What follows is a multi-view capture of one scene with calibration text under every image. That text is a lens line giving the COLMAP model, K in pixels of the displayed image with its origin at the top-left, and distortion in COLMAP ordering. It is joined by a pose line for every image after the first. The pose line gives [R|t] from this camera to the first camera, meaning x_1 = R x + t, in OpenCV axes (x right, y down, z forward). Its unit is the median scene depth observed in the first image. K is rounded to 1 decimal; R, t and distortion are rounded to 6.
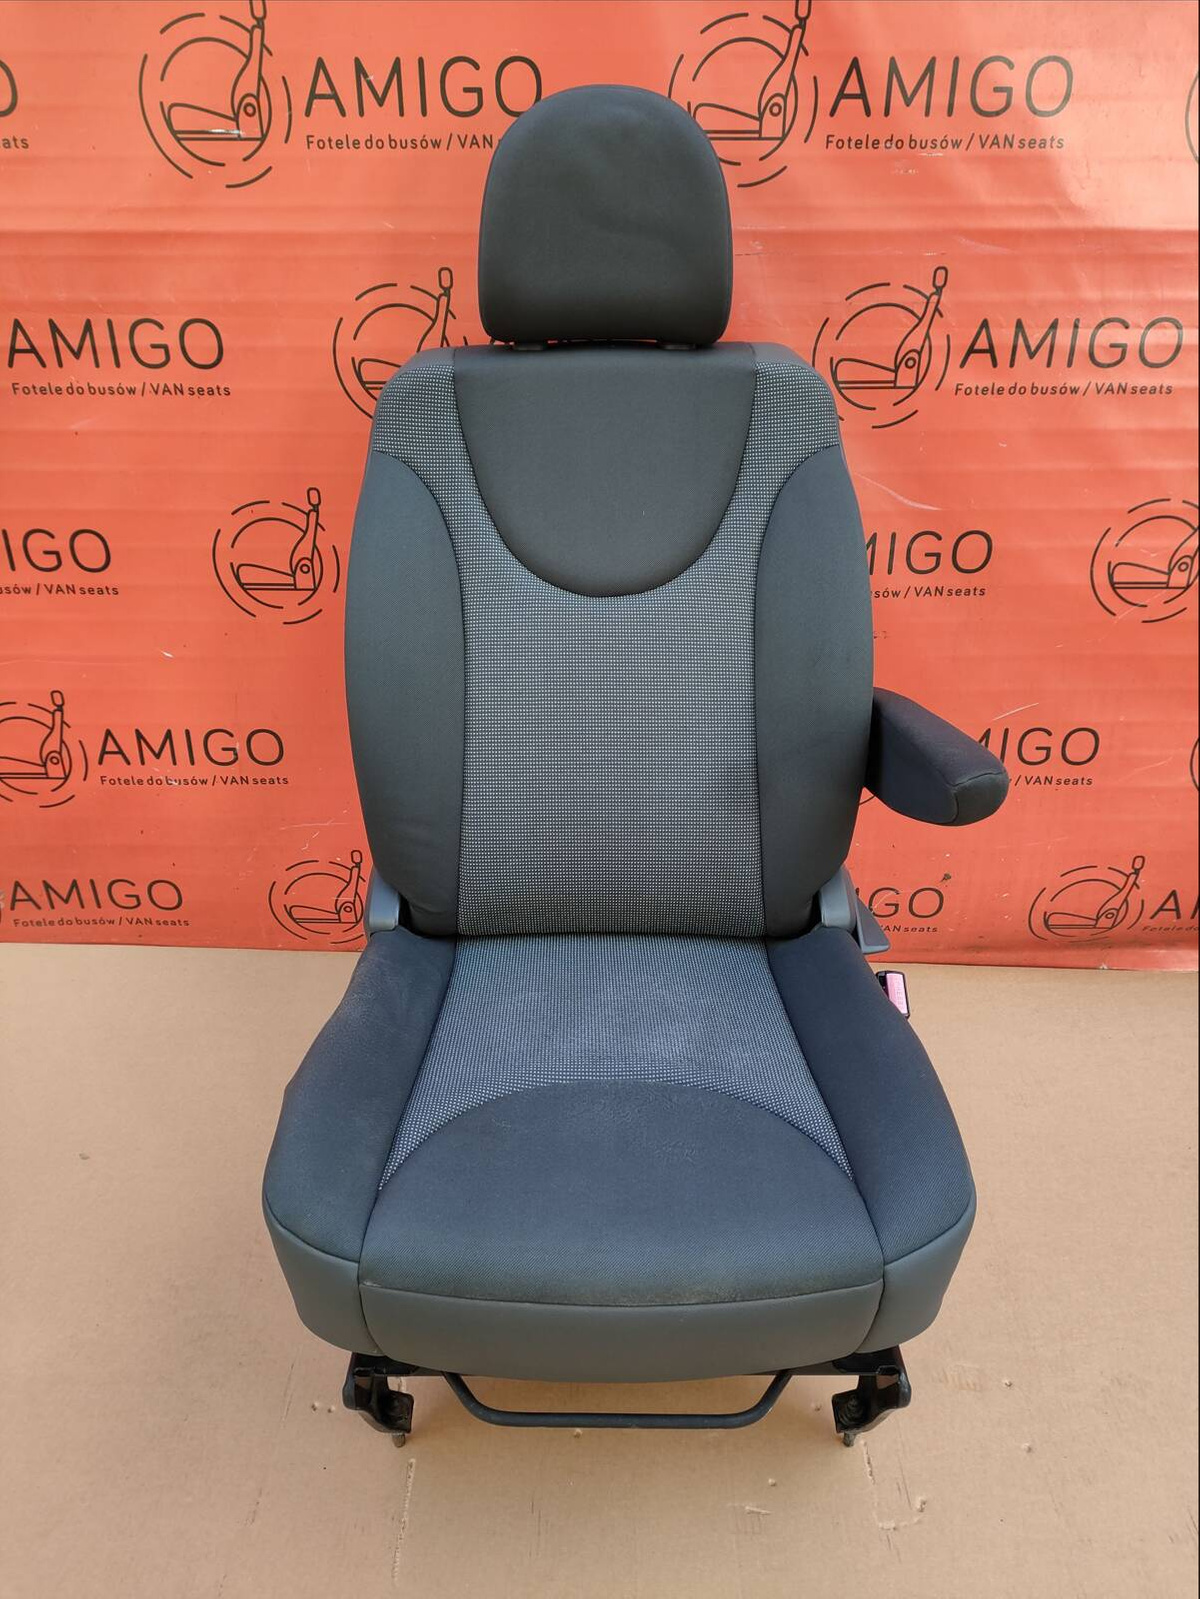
lens RADIAL K [[1183.9, 0, 594.8], [0, 1183.9, 793.8], [0, 0, 1]] dist [0.031994, -0.025731]
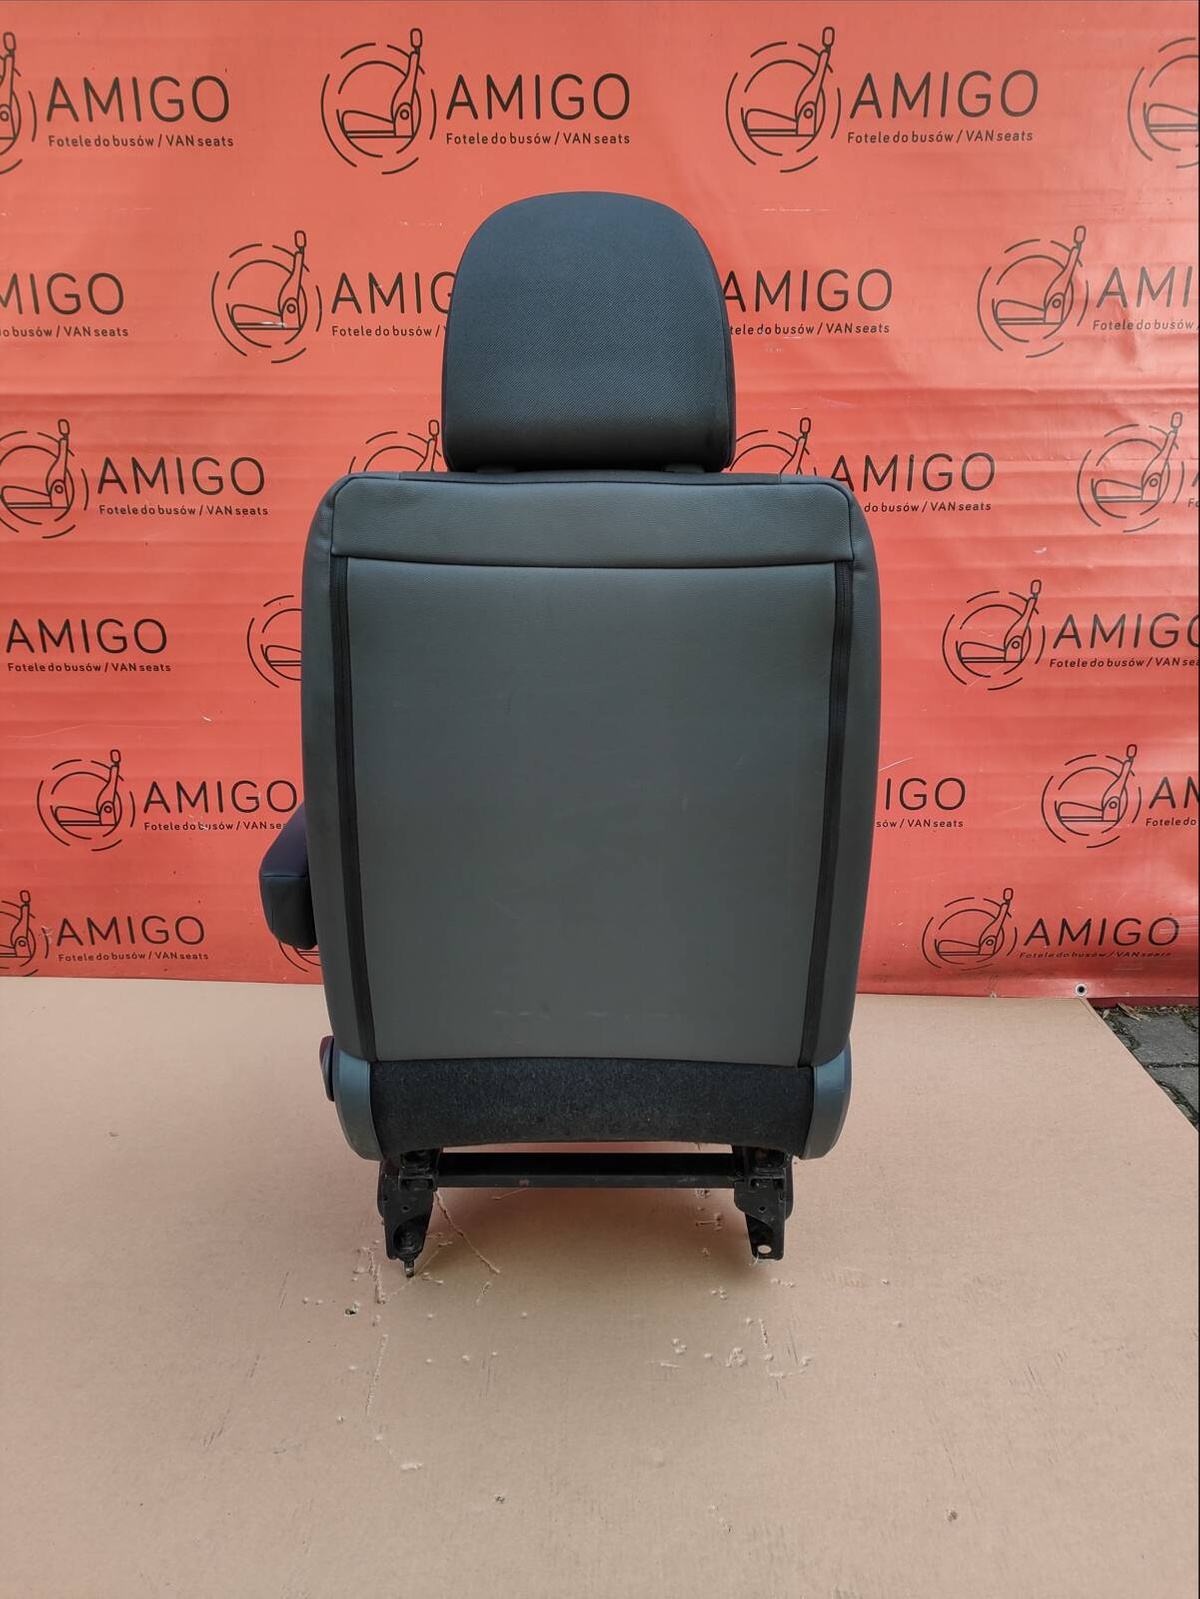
lens RADIAL K [[1193.3, 0, 594.0], [0, 1193.3, 799.1], [0, 0, 1]] dist [0.054390, -0.000504]
pose [[0.999984, -0.005156, -0.002232, 0.053111], [0.004710, 0.985885, -0.167359, 0.196259], [0.003063, 0.167346, 0.985893, -0.246495]]
